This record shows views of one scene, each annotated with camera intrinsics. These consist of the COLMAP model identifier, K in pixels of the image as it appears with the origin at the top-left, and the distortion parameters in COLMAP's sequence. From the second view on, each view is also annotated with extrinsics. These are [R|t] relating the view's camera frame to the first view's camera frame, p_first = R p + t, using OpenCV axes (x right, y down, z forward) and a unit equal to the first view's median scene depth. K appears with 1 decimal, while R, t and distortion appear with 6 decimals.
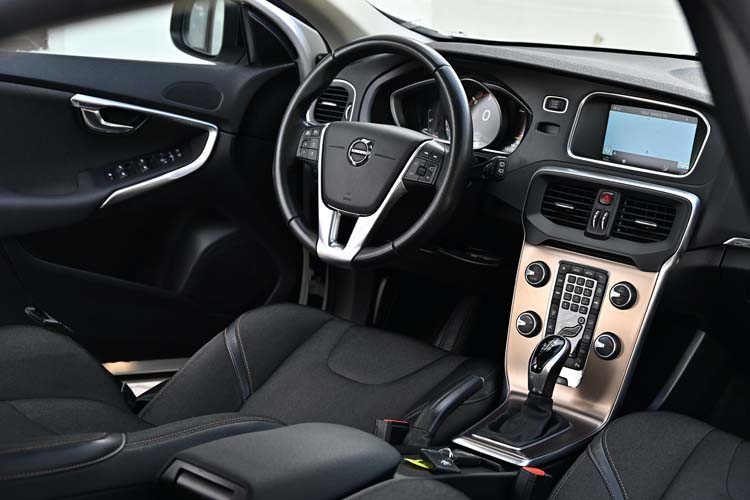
lens RADIAL K [[1316.2, 0, 370.3], [0, 1316.2, 235.1], [0, 0, 1]] dist [-0.006285, 0.000000]
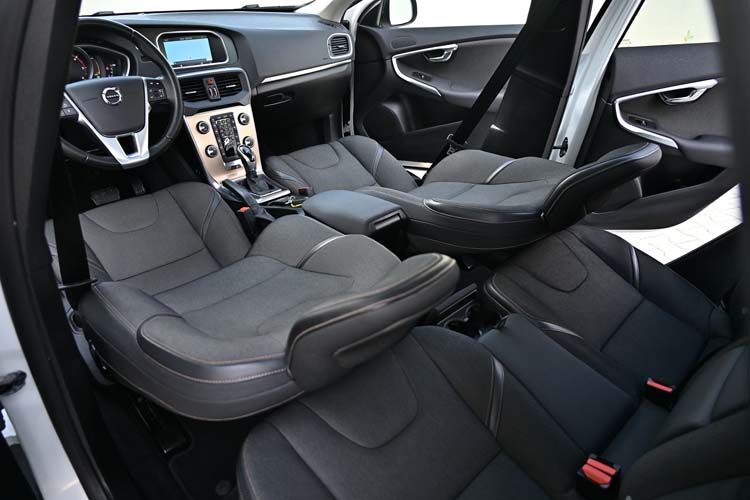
lens RADIAL K [[481.9, 0, 374.0], [0, 481.9, 249.1], [0, 0, 1]] dist [-0.012407, 0.007451]
pose [[0.099613, -0.543754, 0.833312, -0.583786], [0.238173, 0.826162, 0.510618, -0.135386], [-0.966101, 0.147608, 0.211804, 0.598159]]
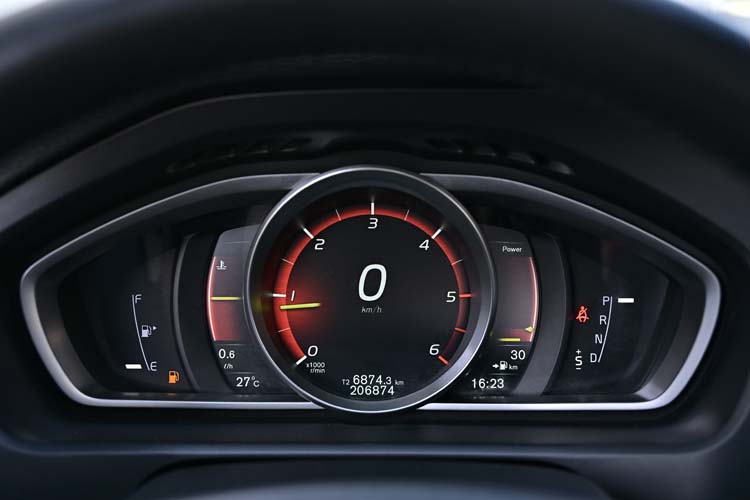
lens RADIAL K [[1011.1, 0, 374.1], [0, 1011.1, 252.0], [0, 0, 1]] dist [-0.008176, 0.000000]
pose [[0.774597, -0.185242, 0.604719, -0.052611], [0.193414, 0.979719, 0.052366, -0.124847], [-0.602155, 0.076399, 0.794715, 0.935471]]
